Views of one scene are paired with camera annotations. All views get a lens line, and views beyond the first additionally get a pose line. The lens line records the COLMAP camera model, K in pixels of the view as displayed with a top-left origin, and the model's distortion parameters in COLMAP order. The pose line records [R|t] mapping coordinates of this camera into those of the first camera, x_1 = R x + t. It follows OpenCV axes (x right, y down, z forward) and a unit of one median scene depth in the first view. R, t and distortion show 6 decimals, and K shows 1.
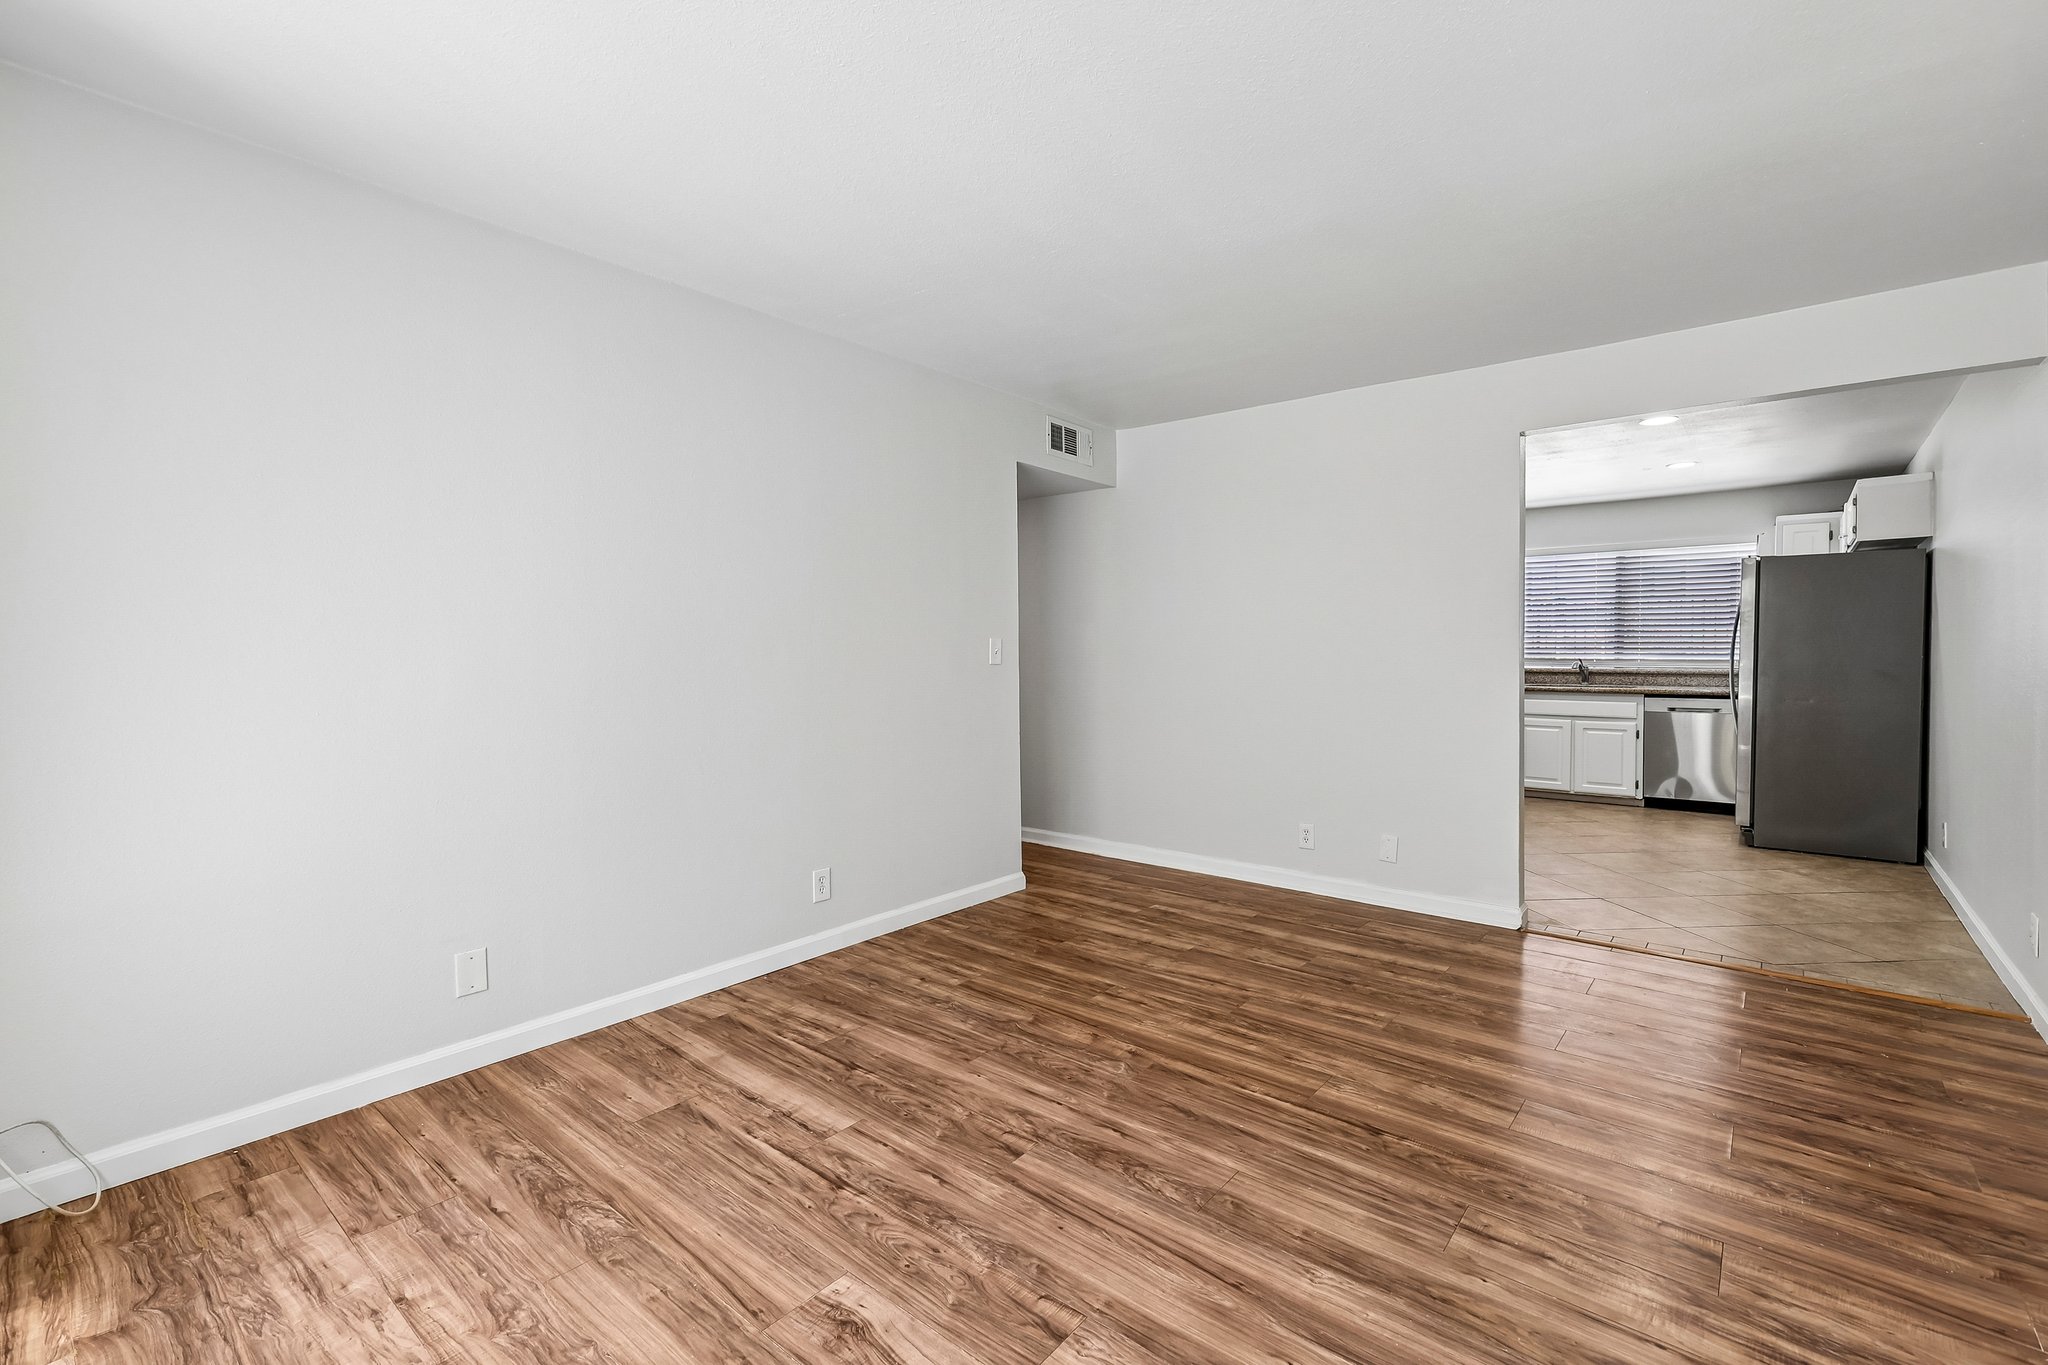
lens RADIAL K [[894.4, 0, 1019.0], [0, 894.4, 679.9], [0, 0, 1]] dist [0.004118, -0.000265]
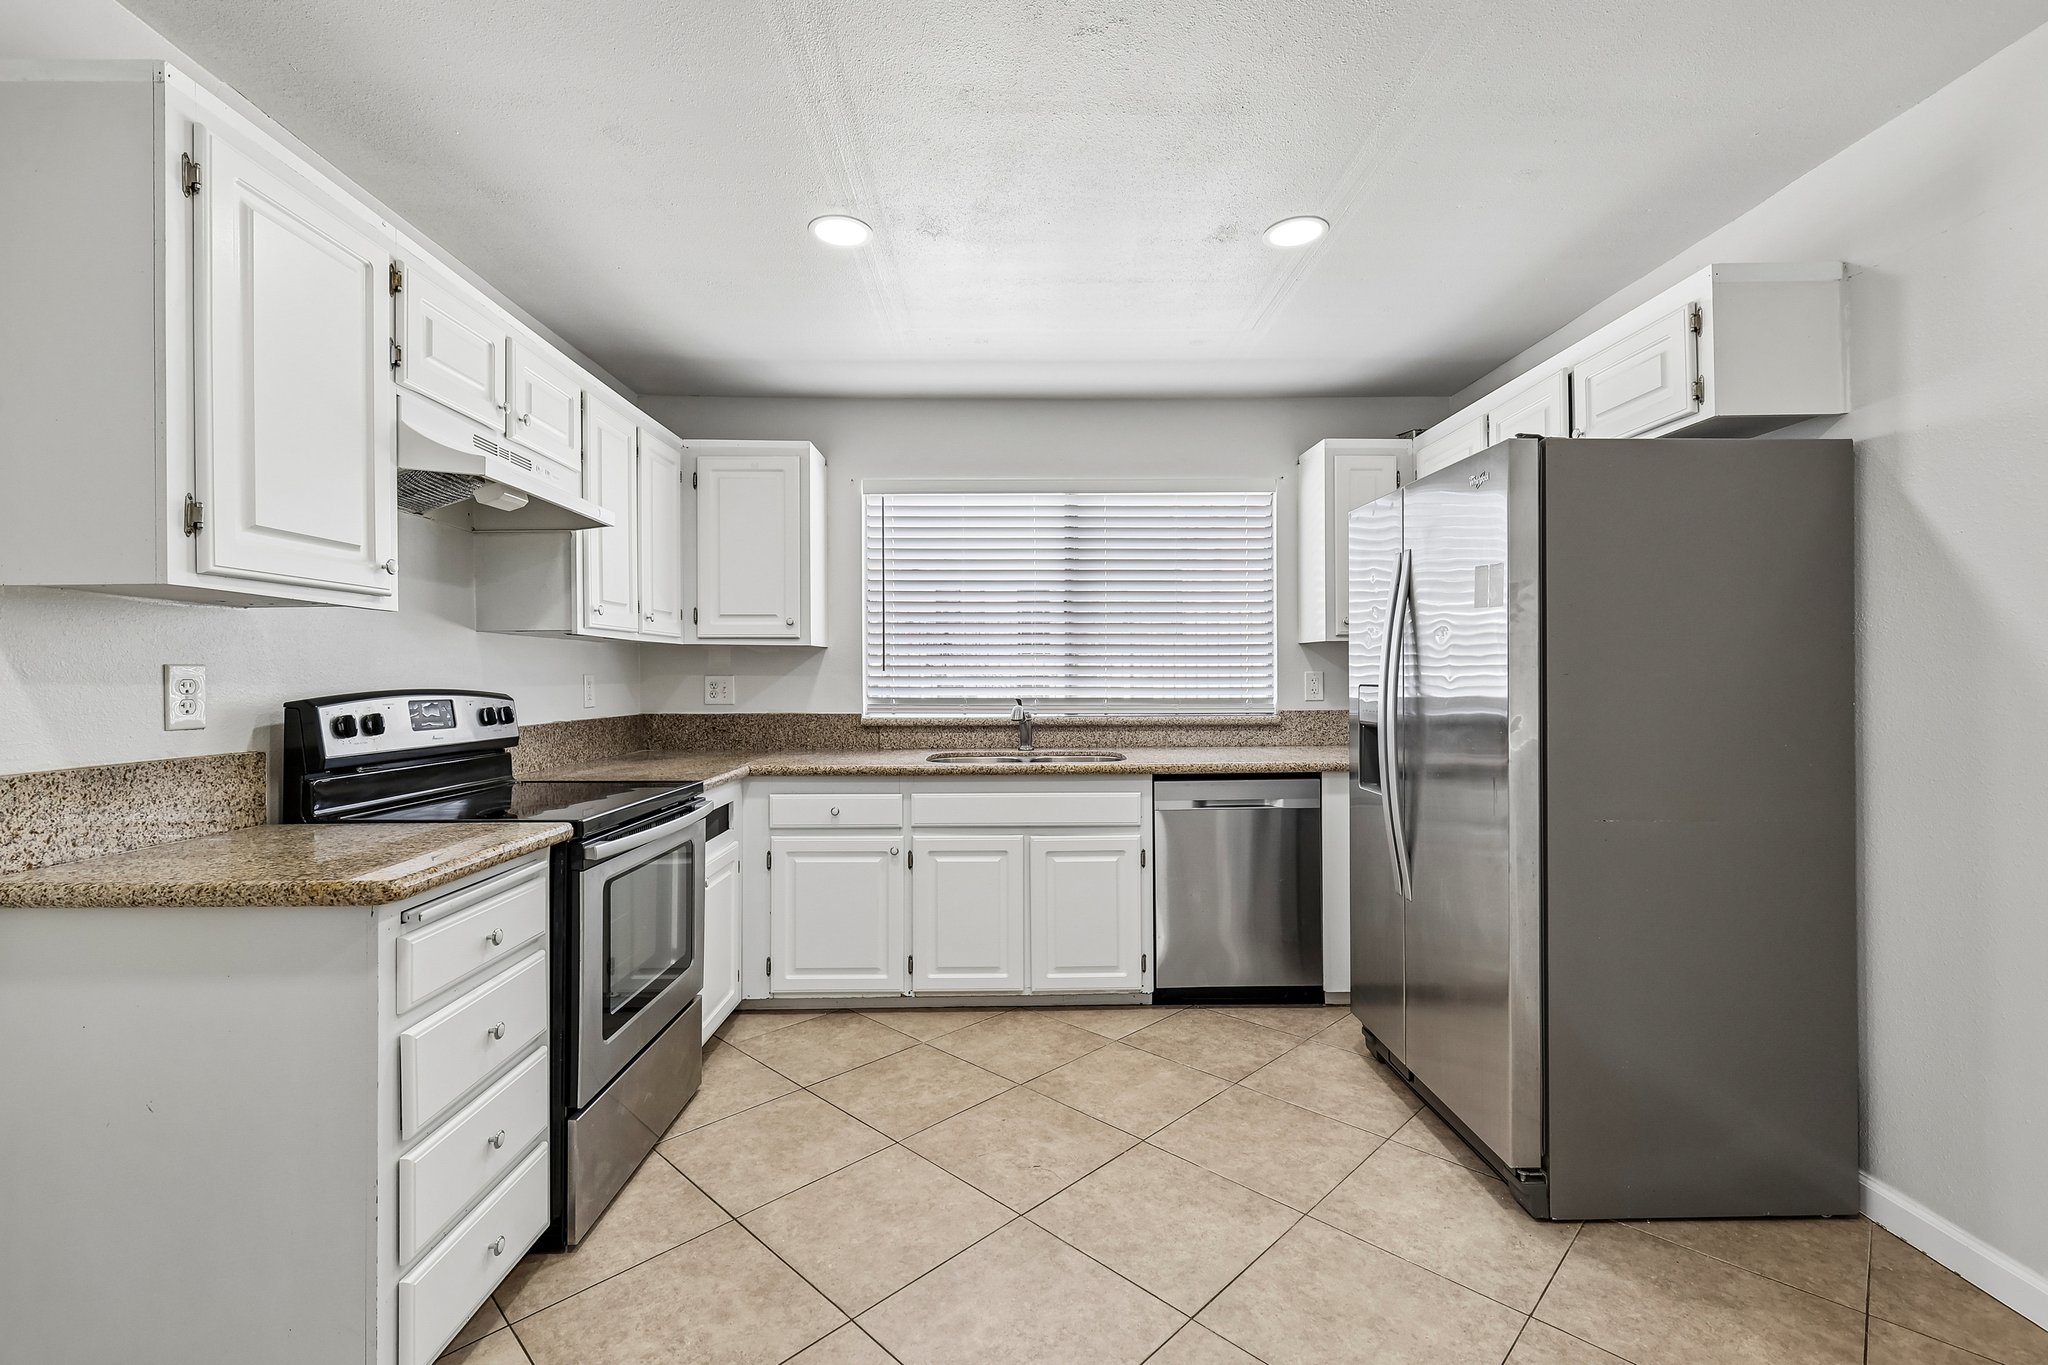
lens RADIAL K [[894.4, 0, 1021.4], [0, 894.4, 670.4], [0, 0, 1]] dist [0.004118, -0.000265]
pose [[0.757388, 0.000378, 0.652964, 0.640953], [0.024915, 0.999255, -0.029478, -0.052532], [-0.652489, 0.038595, 0.756815, 1.315355]]
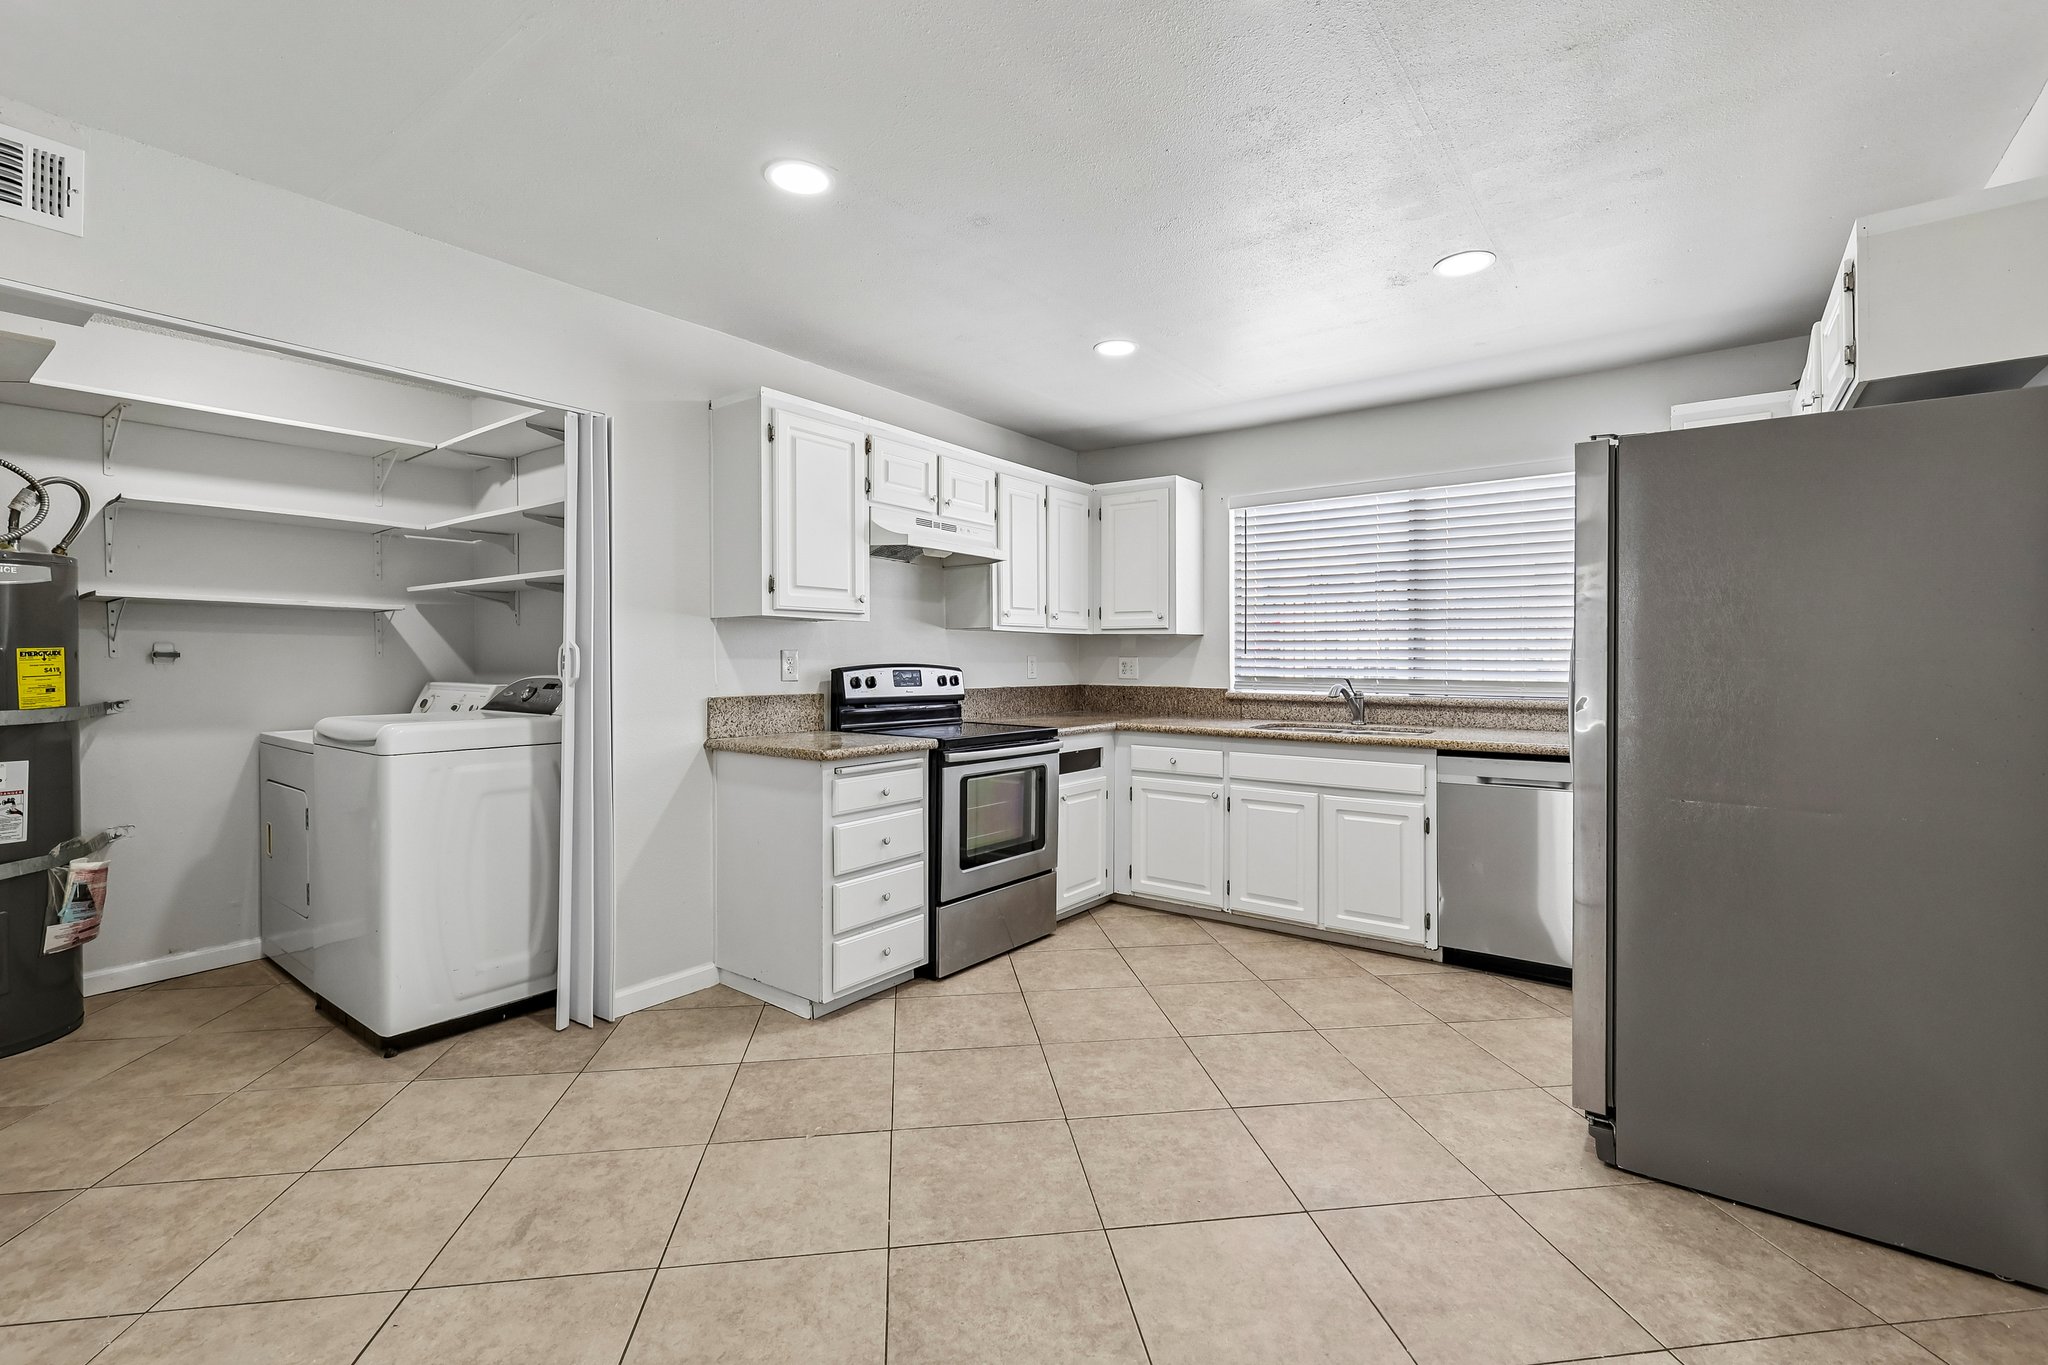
lens RADIAL K [[894.4, 0, 1019.4], [0, 894.4, 665.7], [0, 0, 1]] dist [0.004118, -0.000265]
pose [[0.998732, 0.001213, 0.050325, 0.827494], [-0.000032, 0.999725, -0.023463, -0.039628], [-0.050340, 0.023431, 0.998457, 0.946732]]
